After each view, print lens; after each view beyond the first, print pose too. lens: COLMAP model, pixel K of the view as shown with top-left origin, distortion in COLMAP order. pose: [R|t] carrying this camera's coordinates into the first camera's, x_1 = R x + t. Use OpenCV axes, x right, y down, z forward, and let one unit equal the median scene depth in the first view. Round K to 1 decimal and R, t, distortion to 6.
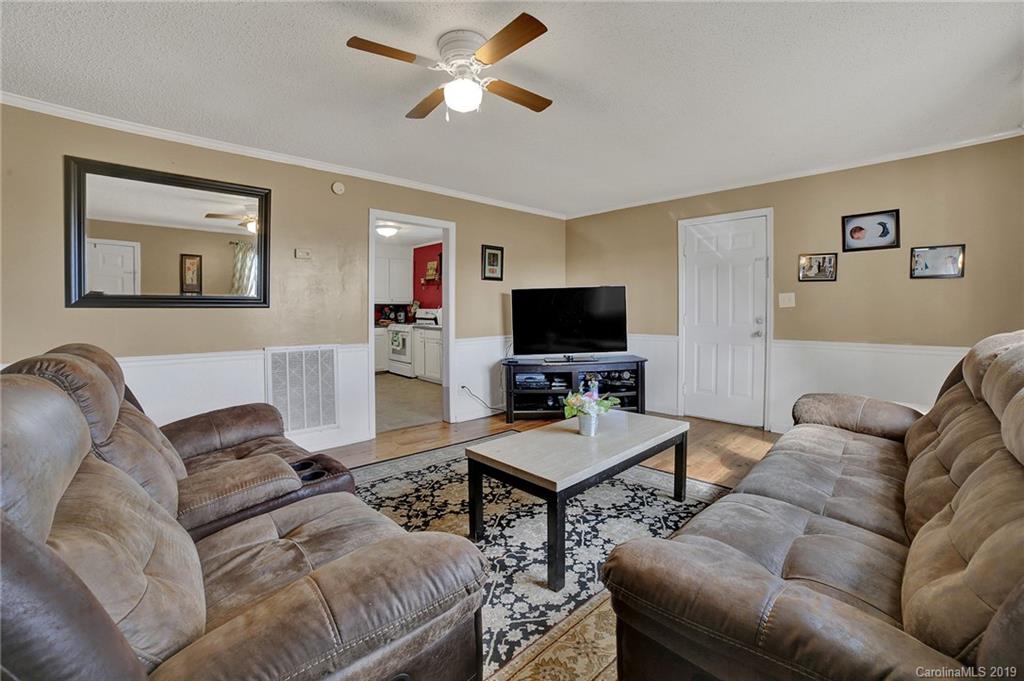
lens RADIAL K [[414.1, 0, 497.7], [0, 414.1, 313.0], [0, 0, 1]] dist [-0.032253, -0.000422]
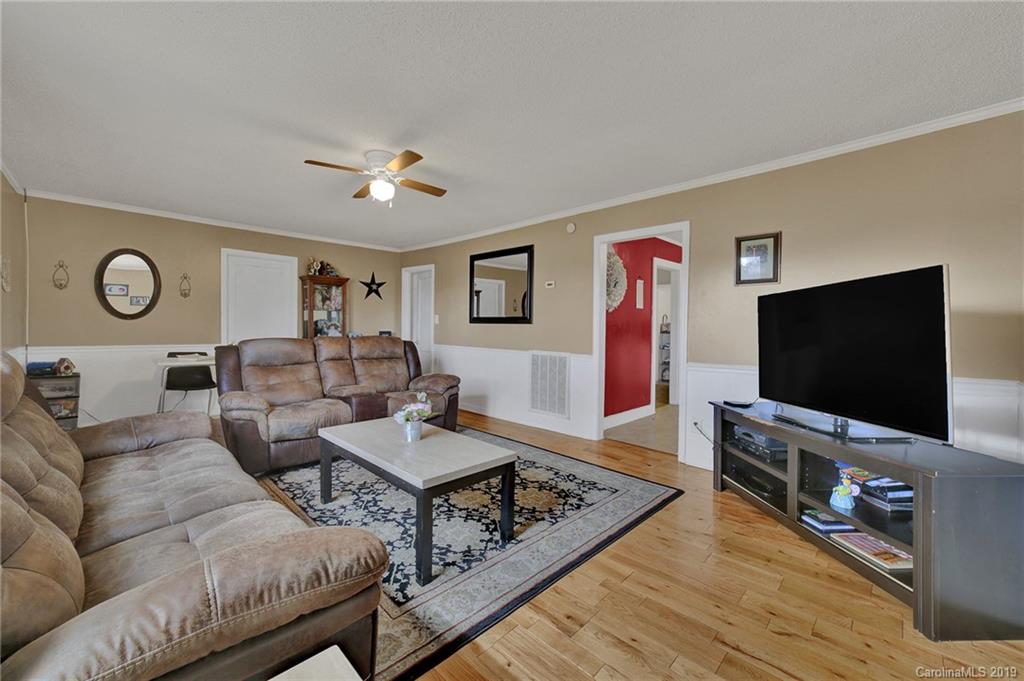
lens RADIAL K [[414.1, 0, 530.4], [0, 414.1, 307.6], [0, 0, 1]] dist [-0.032253, -0.000422]
pose [[0.092030, -0.036388, -0.995091, 0.902169], [-0.005417, 0.999299, -0.037043, -0.015061], [0.995741, 0.008800, 0.091769, 0.812256]]
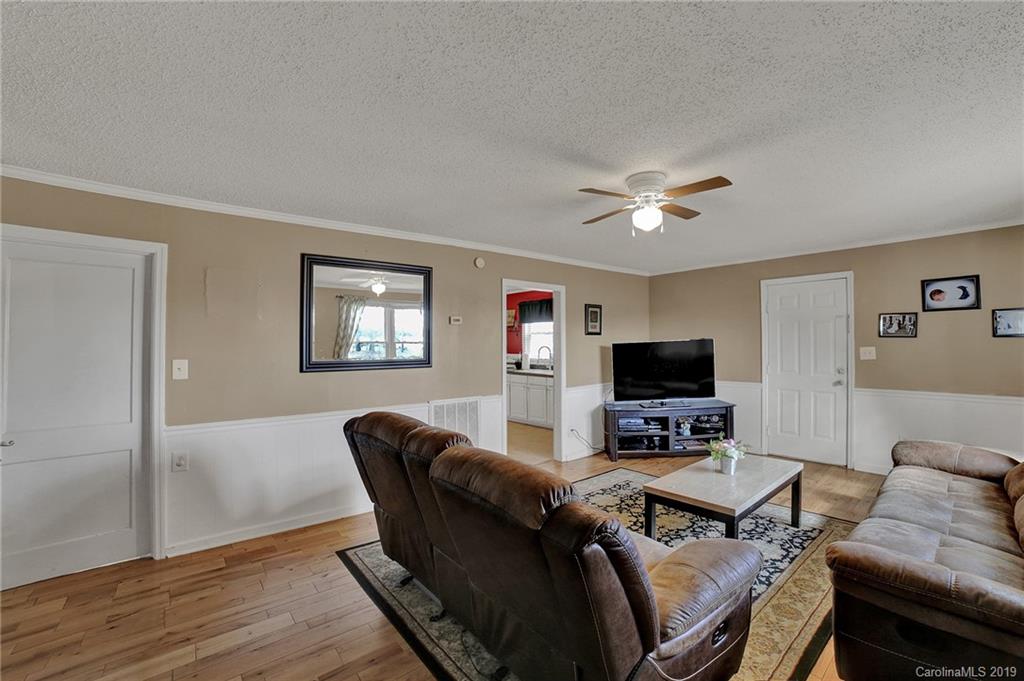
lens RADIAL K [[420.0, 0, 515.4], [0, 420.0, 342.8], [0, 0, 1]] dist [-0.003305, 0.005159]
pose [[0.999797, -0.007525, -0.018664, -0.281481], [0.007405, 0.999951, -0.006534, -0.070399], [0.018713, 0.006395, 0.999804, -0.209950]]
